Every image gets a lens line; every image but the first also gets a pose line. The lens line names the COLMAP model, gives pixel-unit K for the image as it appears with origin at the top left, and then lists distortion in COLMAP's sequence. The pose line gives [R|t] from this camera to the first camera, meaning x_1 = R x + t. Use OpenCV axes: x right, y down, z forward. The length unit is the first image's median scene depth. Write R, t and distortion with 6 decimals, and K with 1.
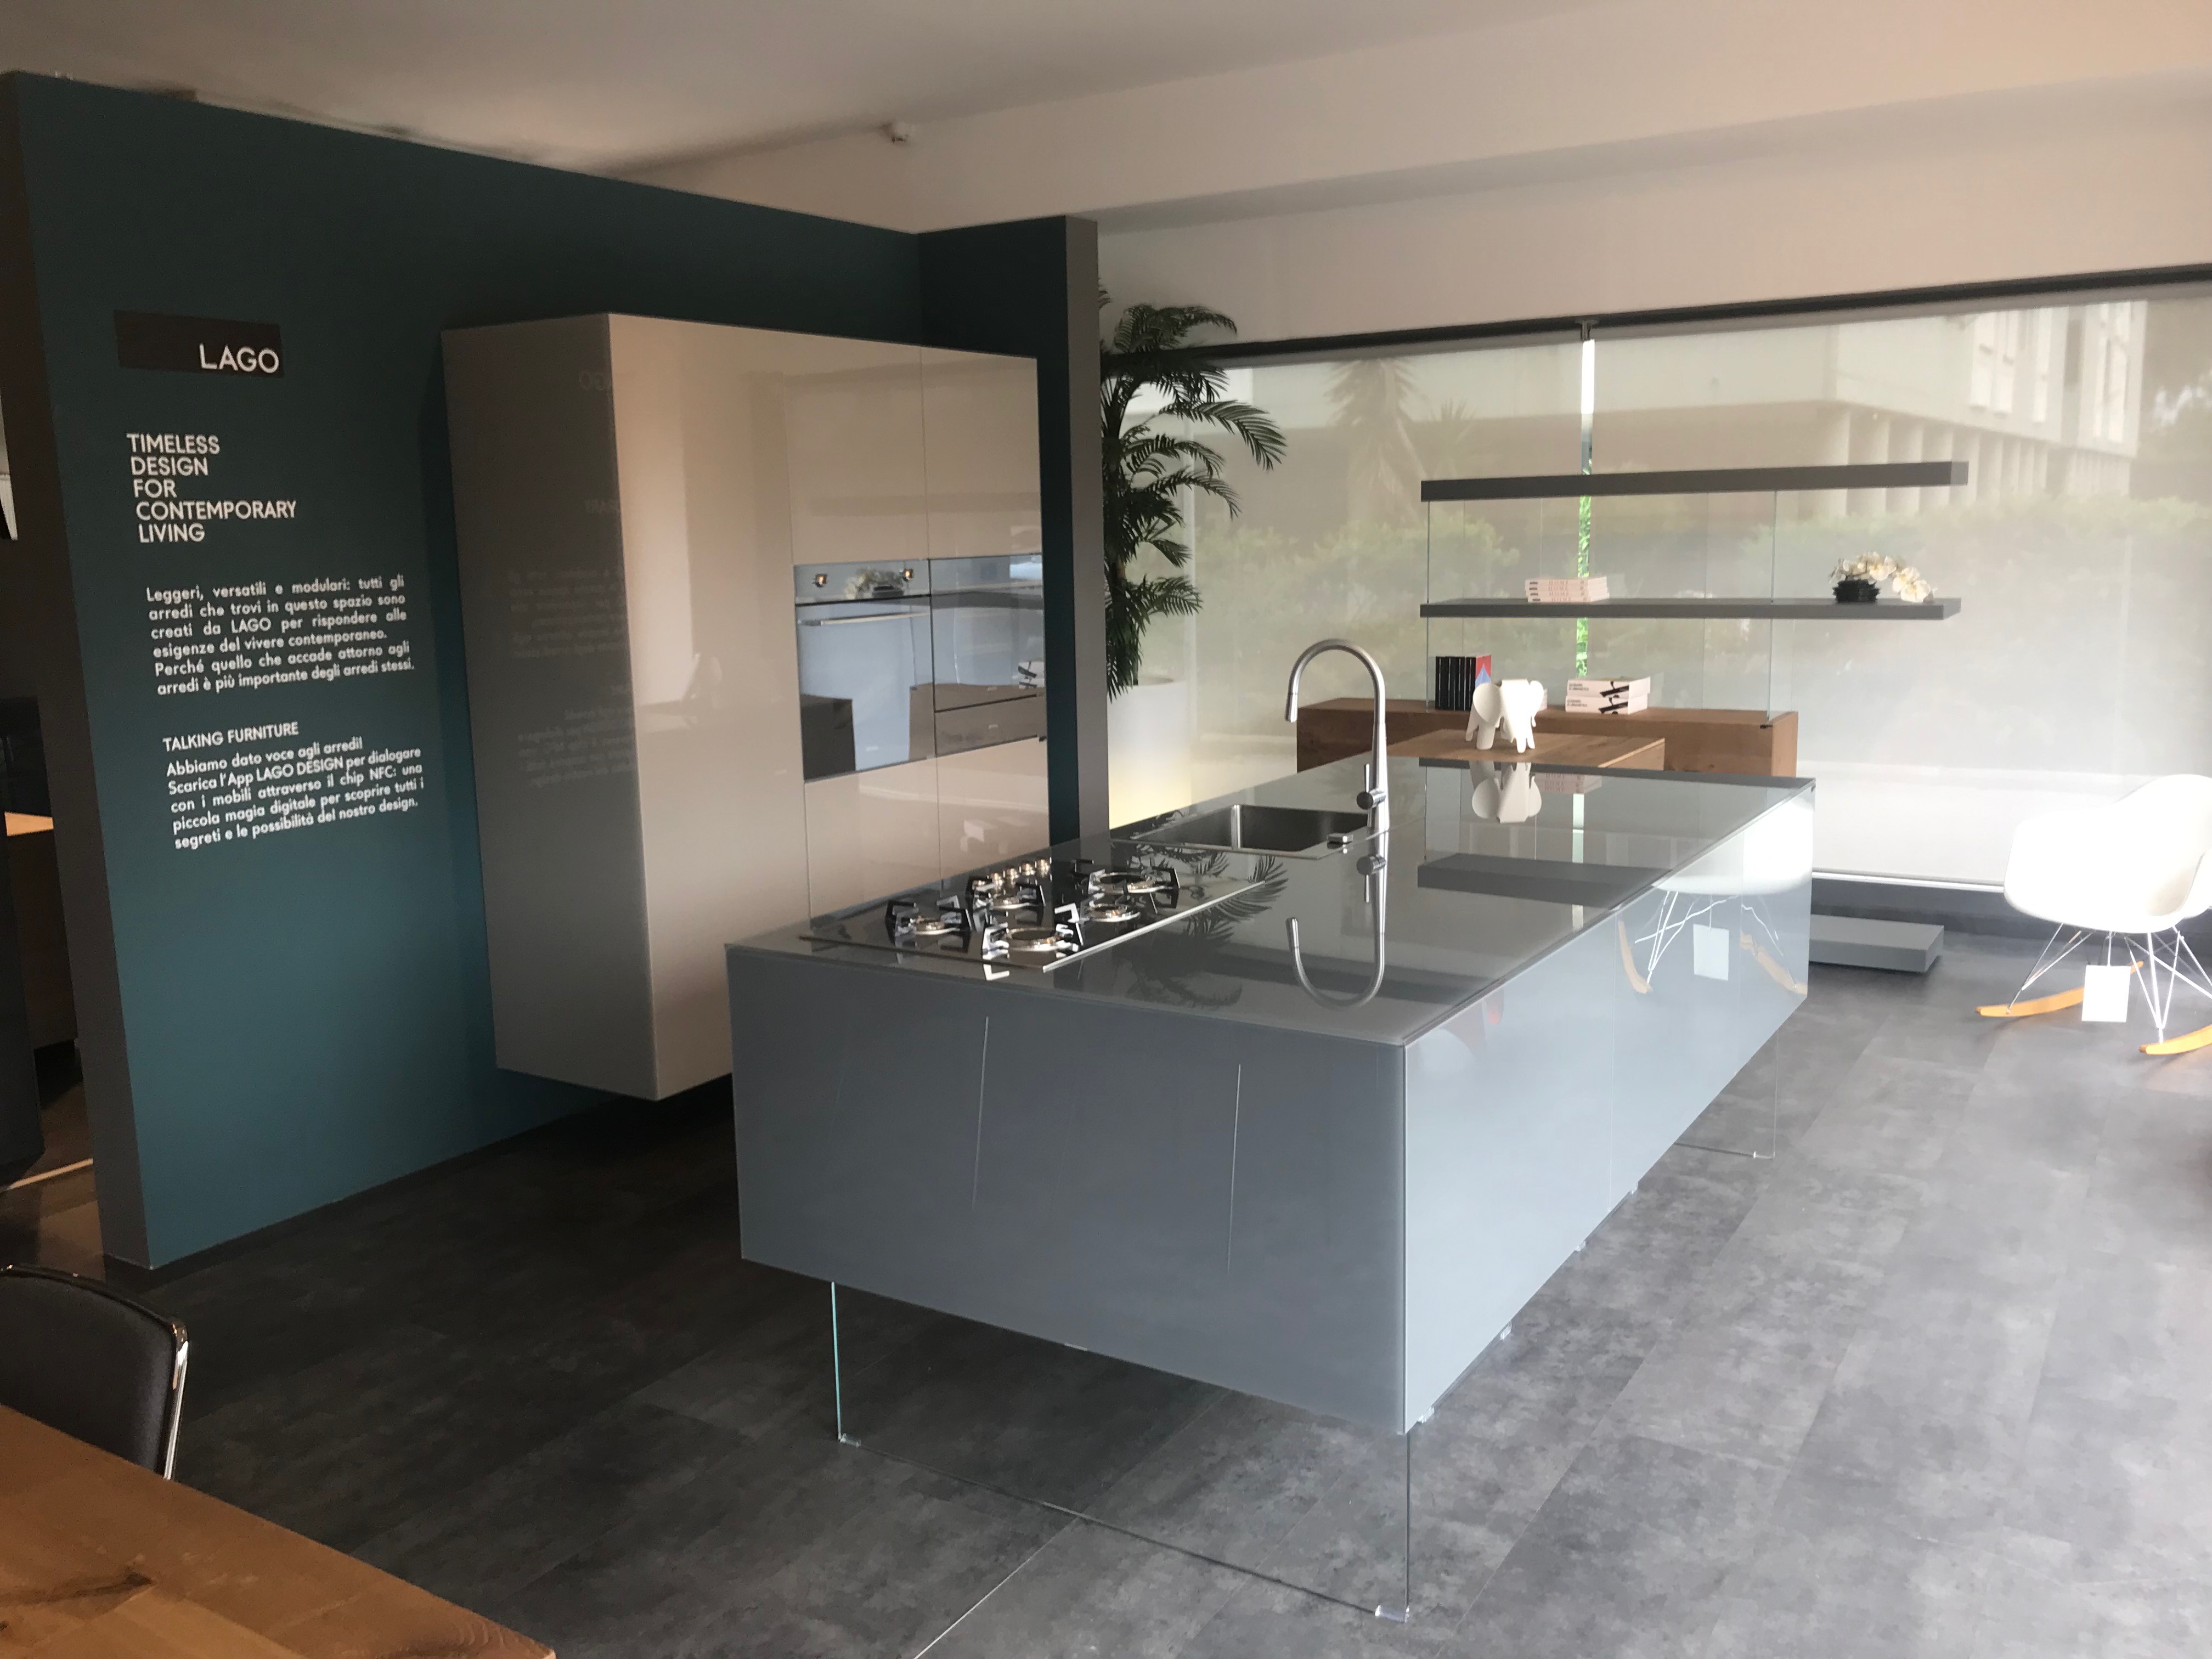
lens RADIAL K [[1833.0, 0, 1075.6], [0, 1833.0, 820.2], [0, 0, 1]] dist [0.039386, -0.007181]
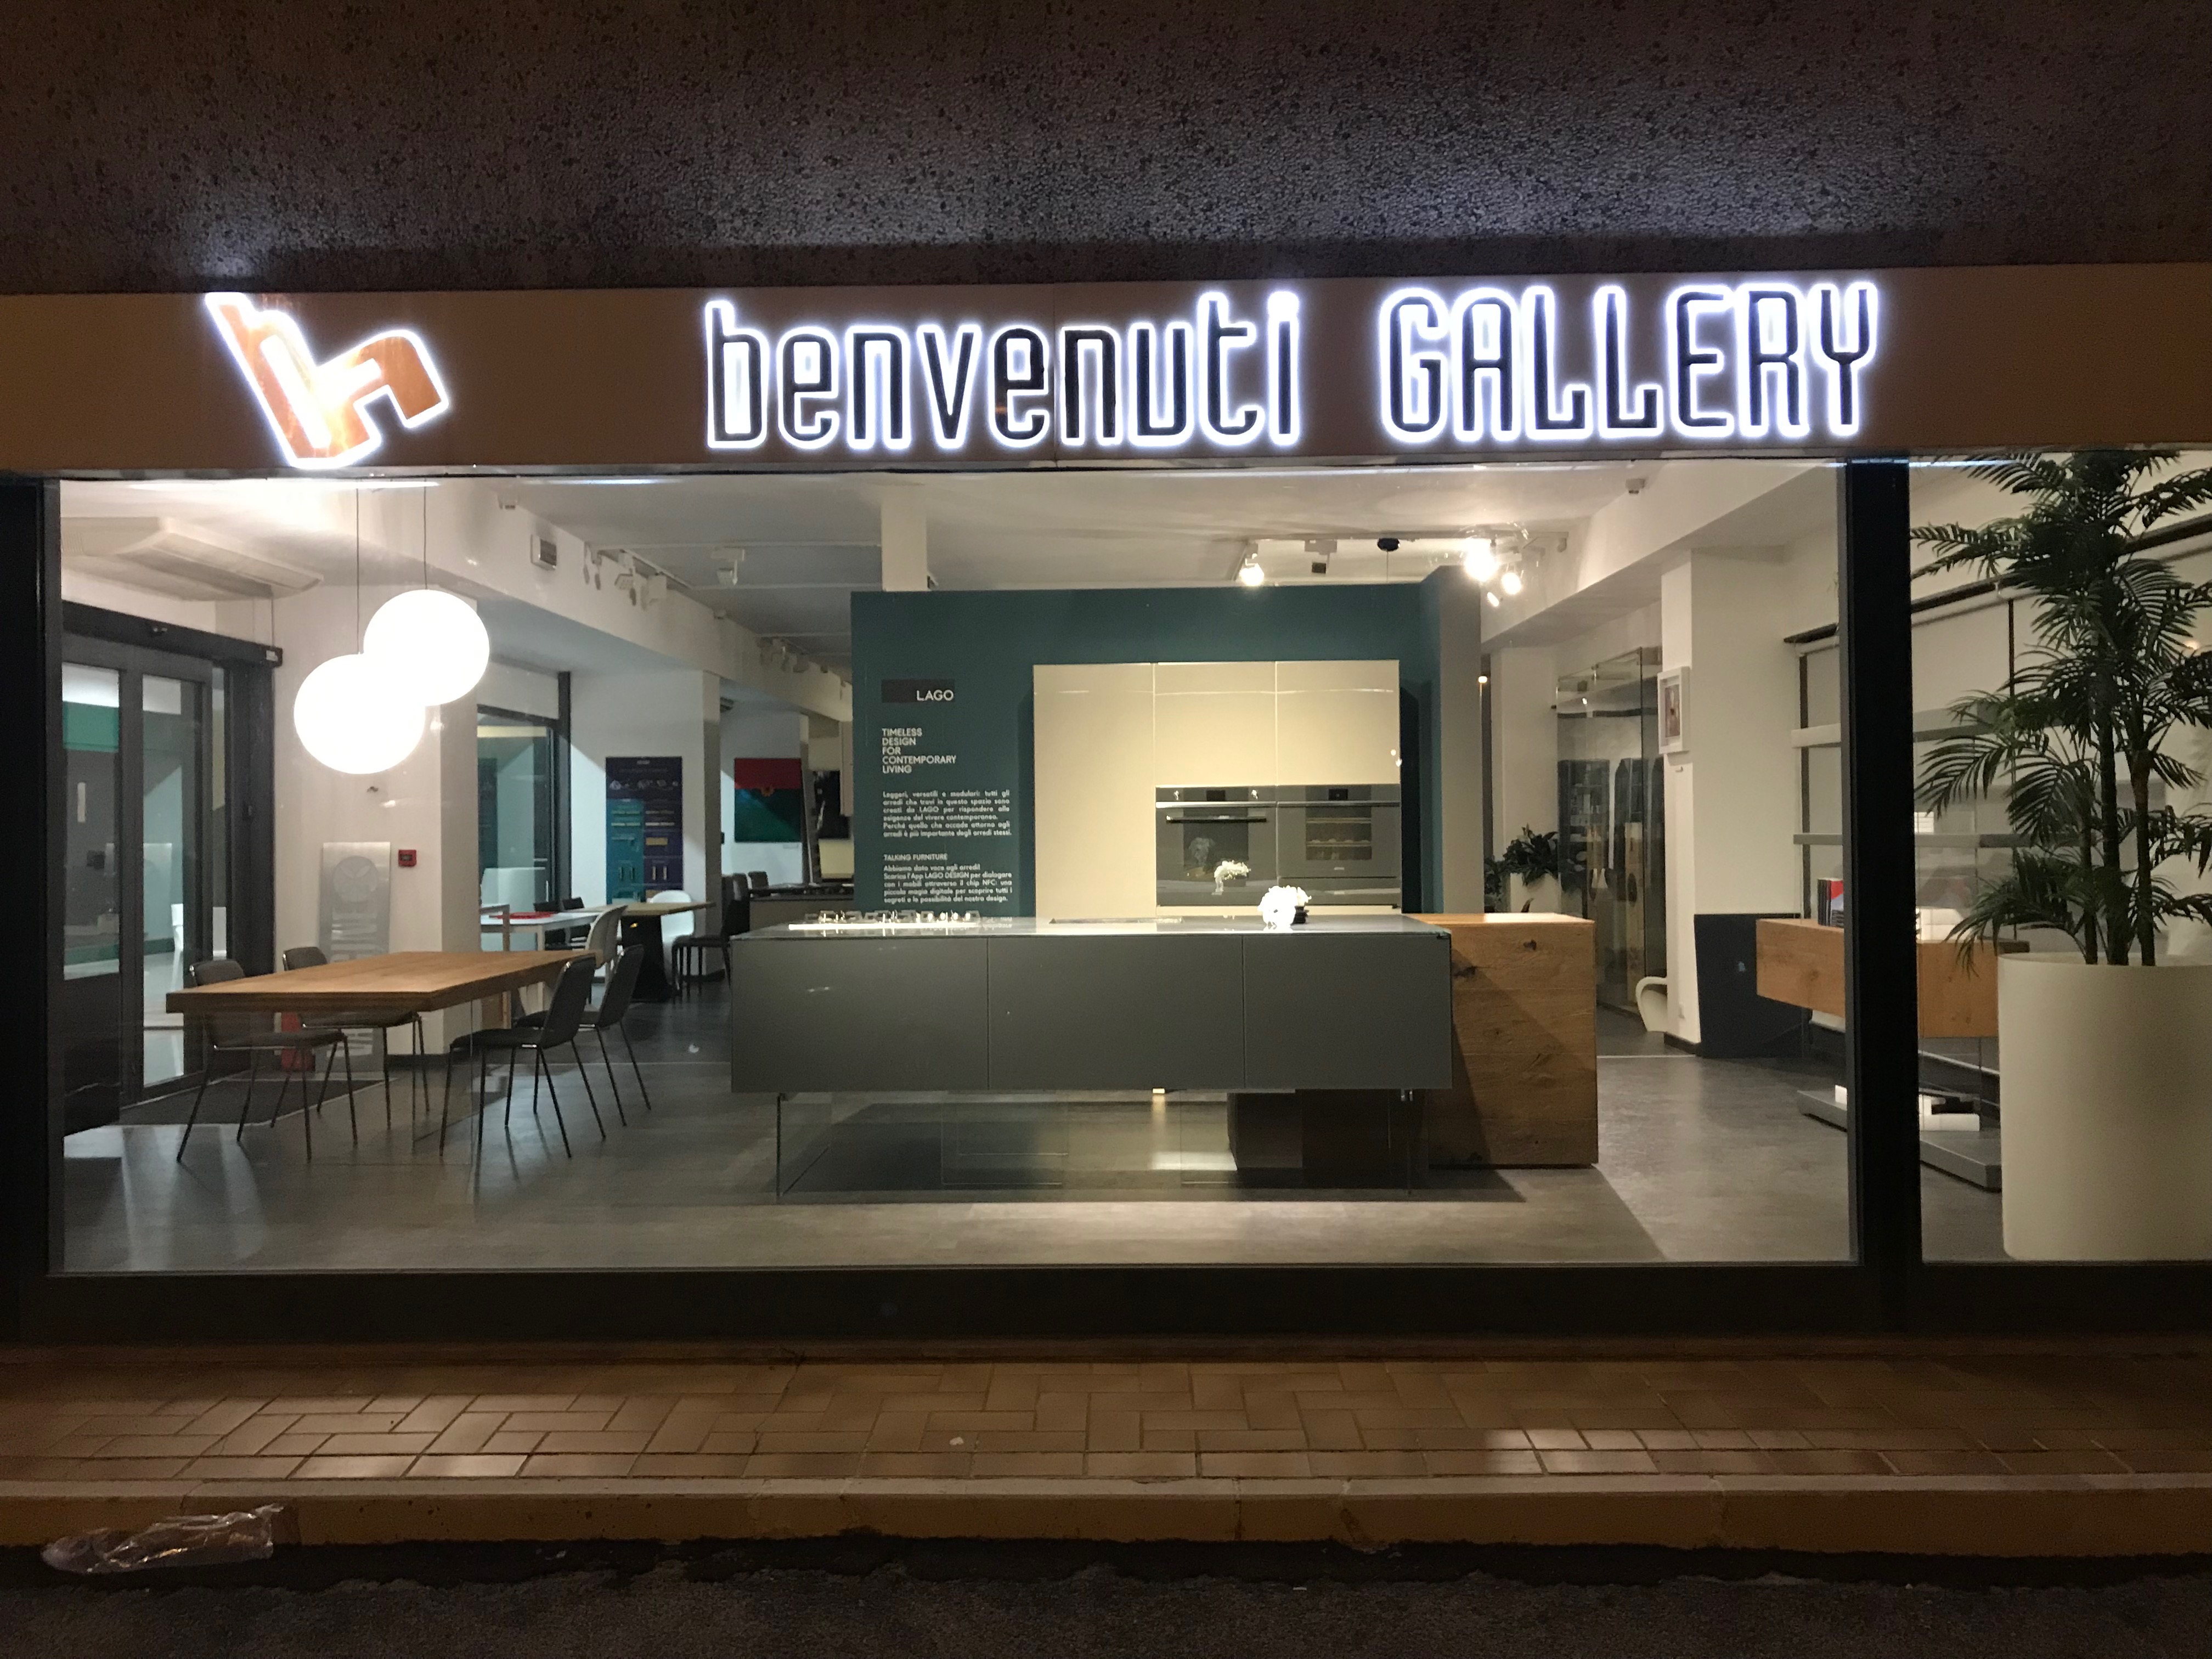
lens RADIAL K [[1833.0, 0, 1075.6], [0, 1833.0, 820.2], [0, 0, 1]] dist [0.039386, -0.007181]
pose [[0.524460, 0.011915, -0.851351, 1.657086], [-0.143945, 0.986750, -0.074865, 0.053066], [0.839179, 0.161811, 0.519226, -0.018832]]
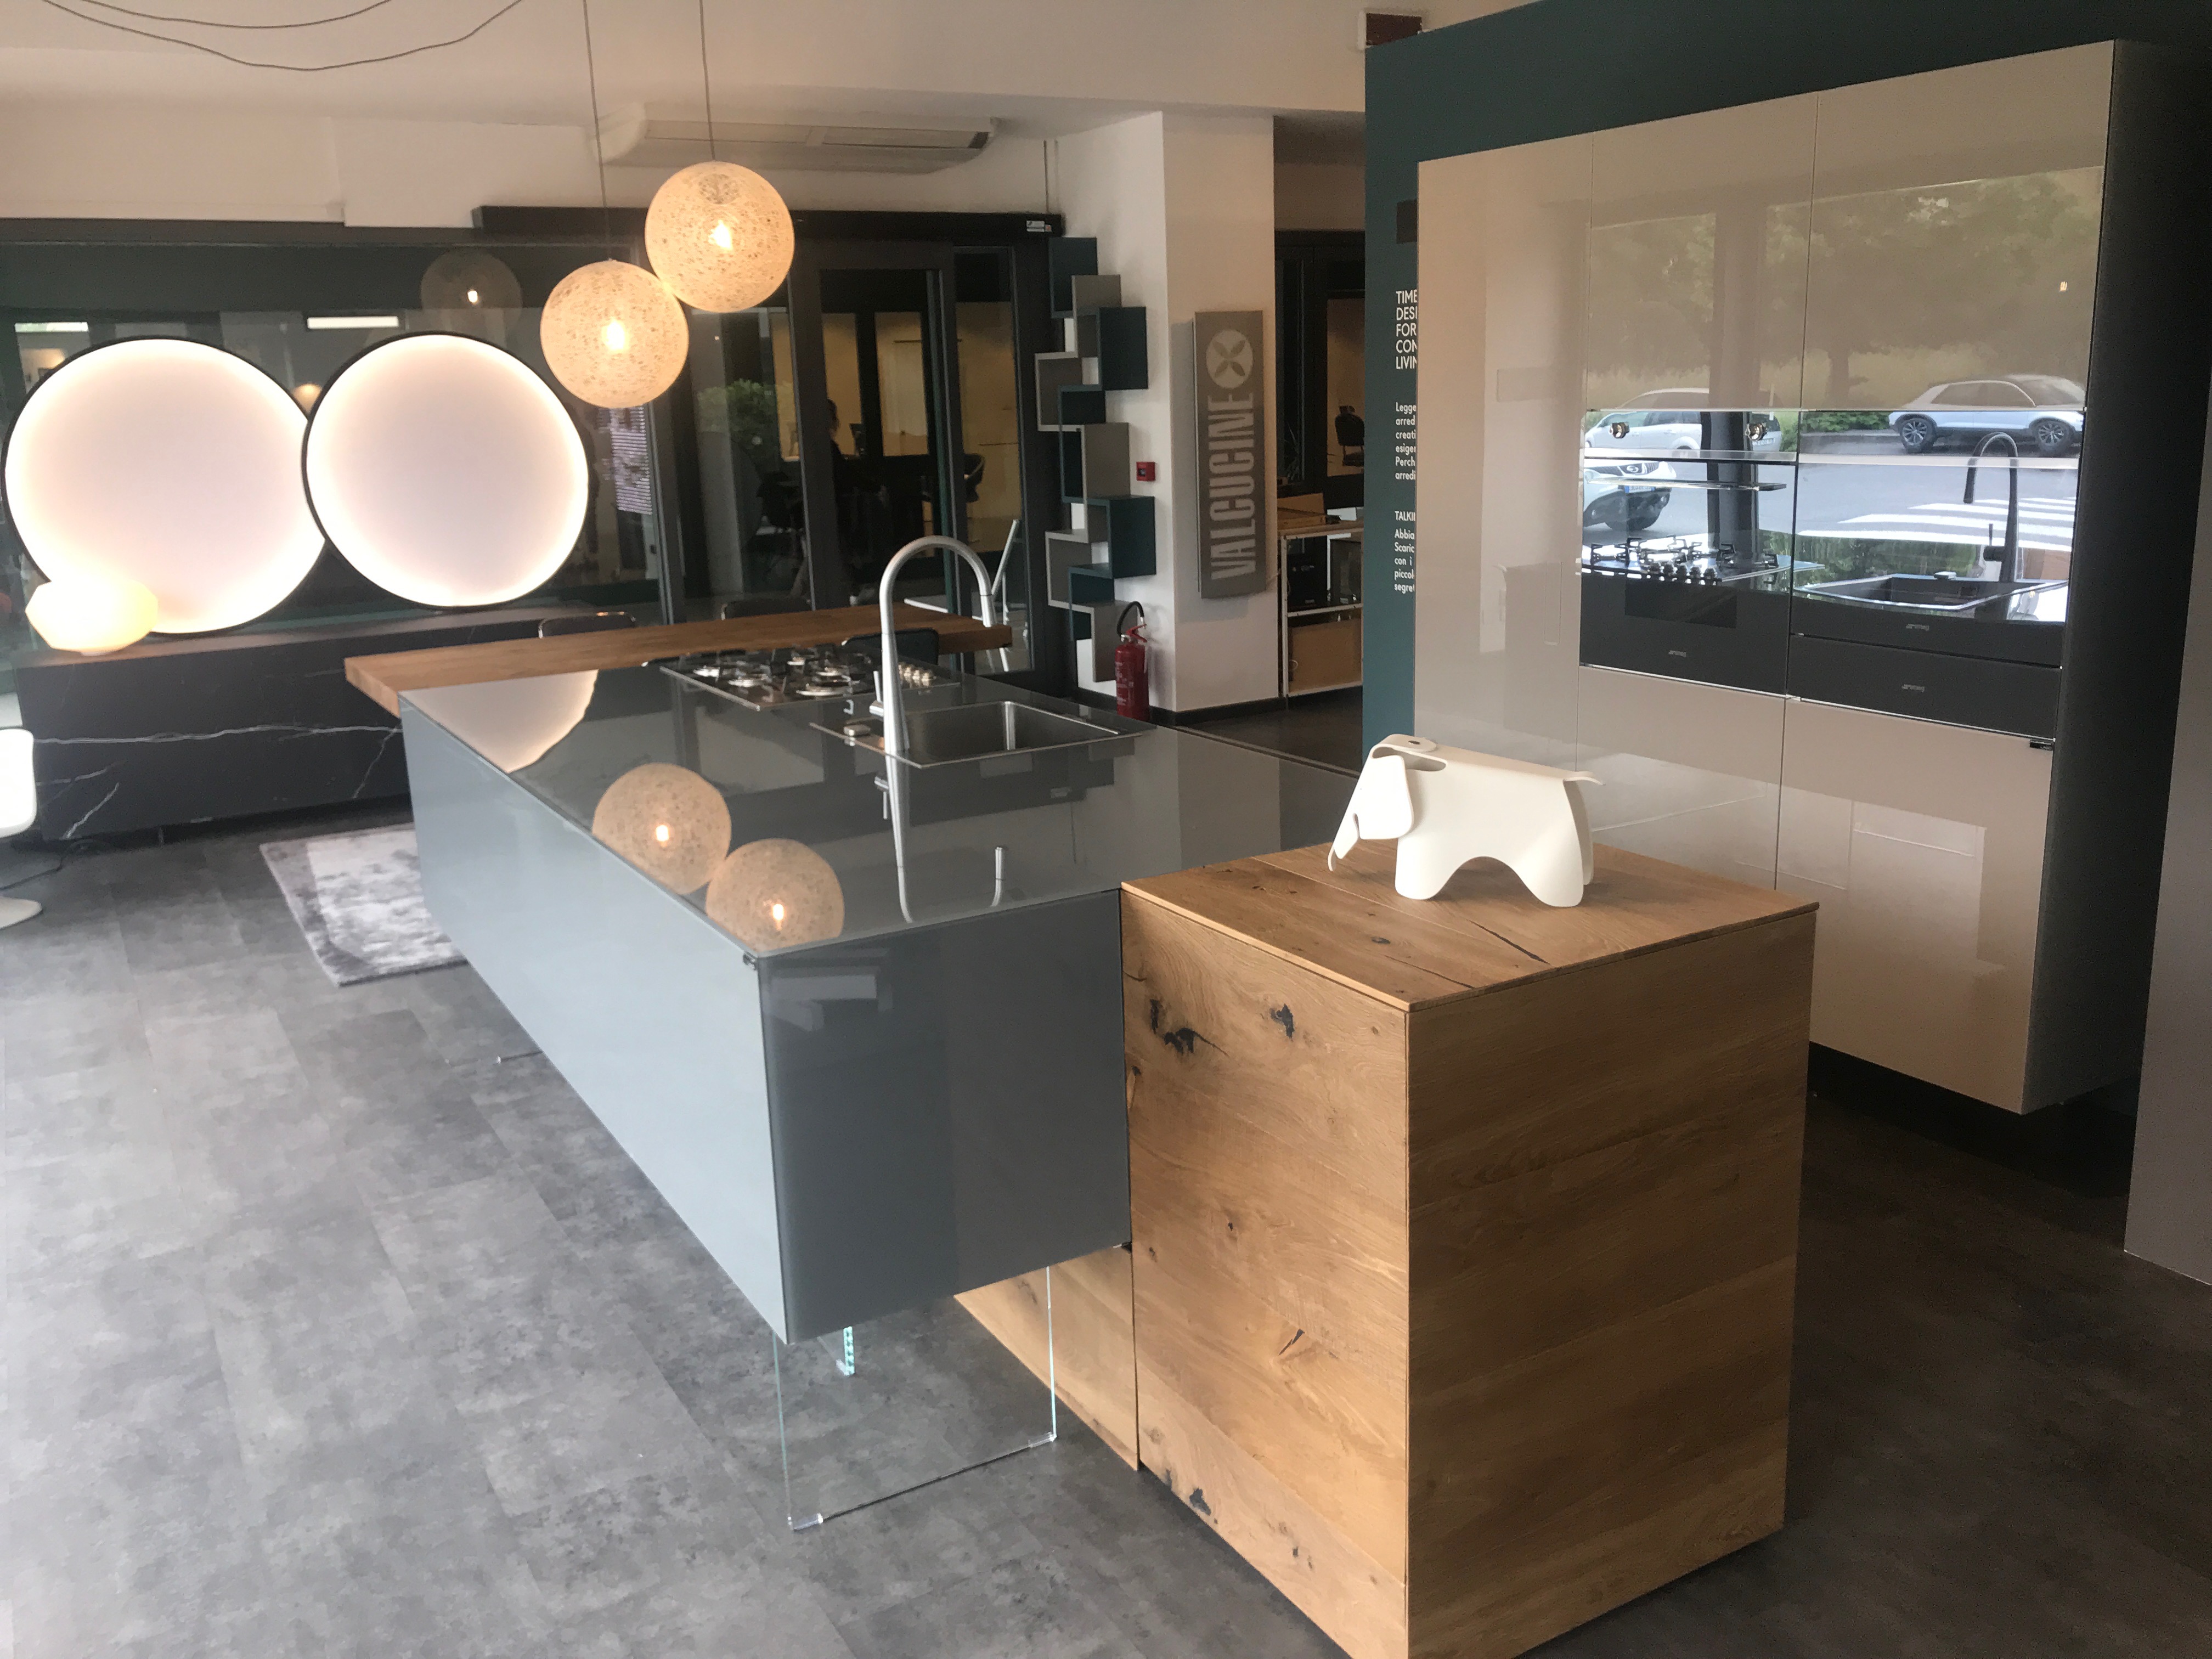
lens RADIAL K [[1833.0, 0, 1075.6], [0, 1833.0, 820.2], [0, 0, 1]] dist [0.039386, -0.007181]
pose [[-0.467547, 0.247097, -0.848730, 0.887717], [-0.097262, 0.939927, 0.327228, -0.262262], [0.878601, 0.235544, -0.415426, 1.448815]]
